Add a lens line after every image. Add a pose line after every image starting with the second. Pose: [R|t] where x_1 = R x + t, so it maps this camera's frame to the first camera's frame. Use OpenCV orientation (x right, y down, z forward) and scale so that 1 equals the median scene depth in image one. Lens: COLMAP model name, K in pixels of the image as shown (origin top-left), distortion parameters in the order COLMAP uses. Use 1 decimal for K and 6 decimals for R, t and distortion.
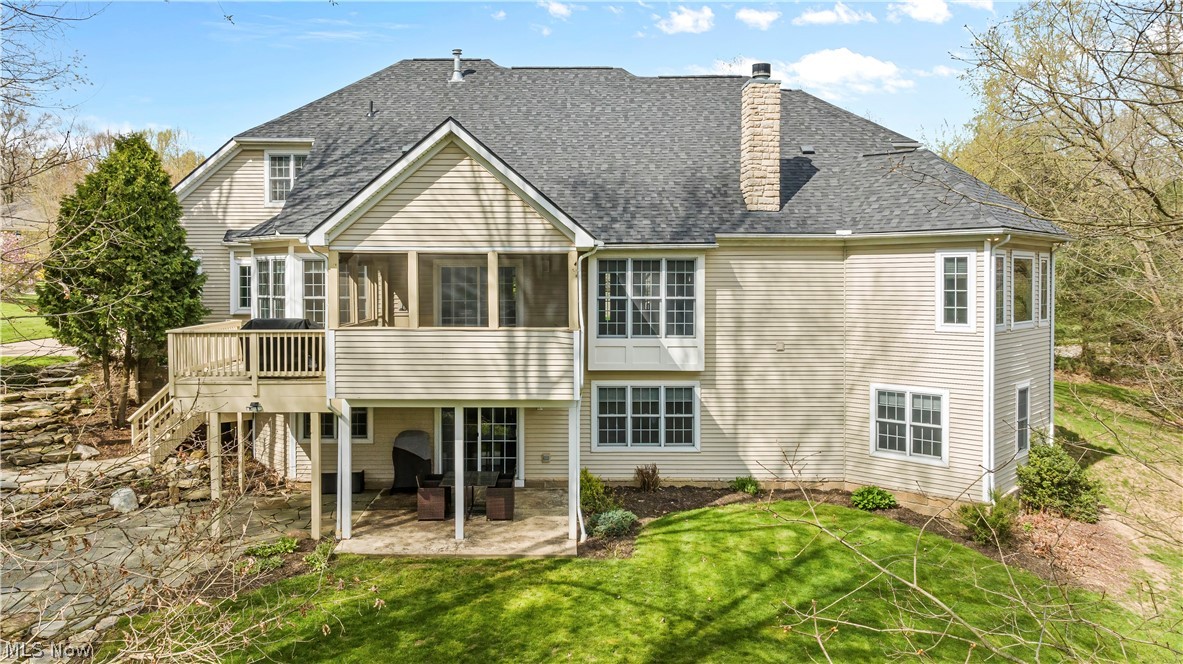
lens RADIAL K [[853.8, 0, 577.2], [0, 853.8, 285.6], [0, 0, 1]] dist [-0.006462, -0.001124]
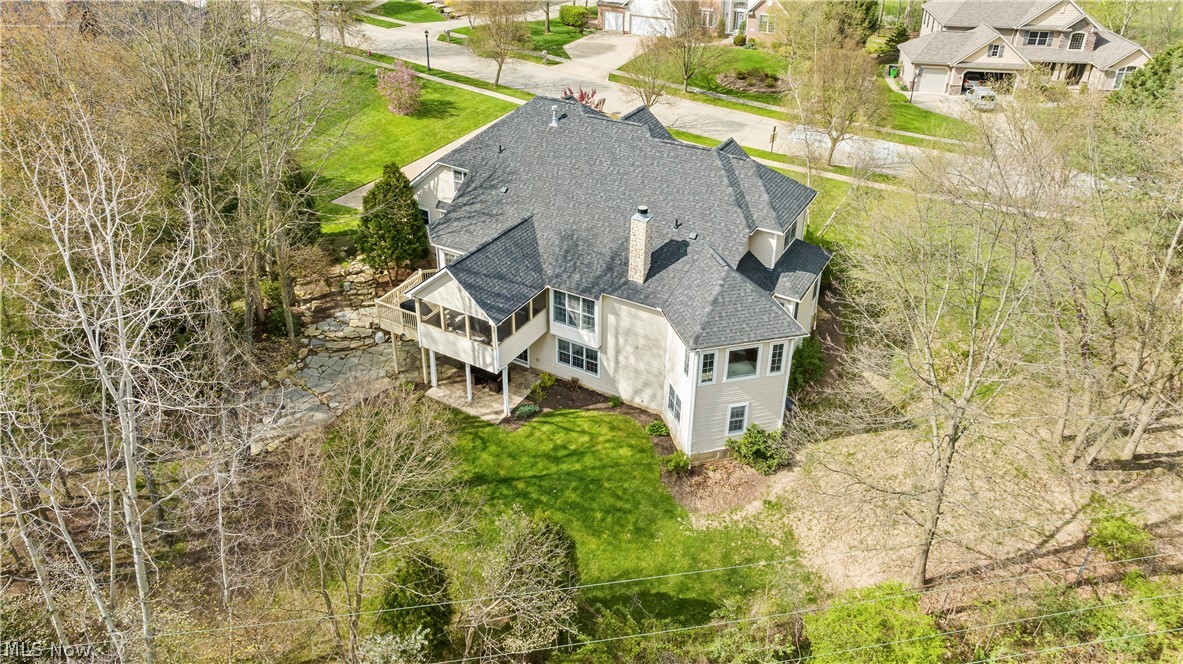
lens RADIAL K [[853.8, 0, 577.2], [0, 853.8, 285.6], [0, 0, 1]] dist [-0.006462, -0.001124]
pose [[0.855942, 0.255154, -0.449734, 0.991550], [-0.017021, 0.883201, 0.468686, -0.998178], [0.516792, -0.393513, 0.760311, -0.536422]]
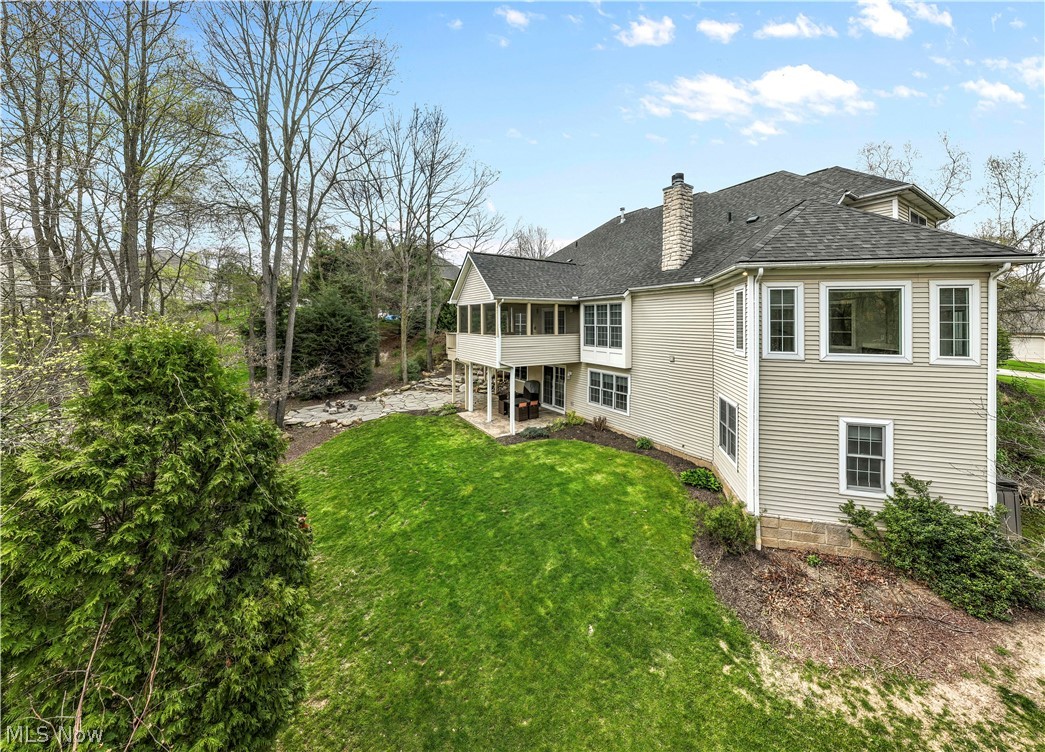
lens RADIAL K [[365.5, 0, 520.8], [0, 365.5, 327.5], [0, 0, 1]] dist [-0.002941, -0.000550]
pose [[0.503348, 0.013642, -0.863976, 0.669773], [-0.014392, 0.999869, 0.007403, 0.015389], [0.863964, 0.008708, 0.503479, 0.448187]]
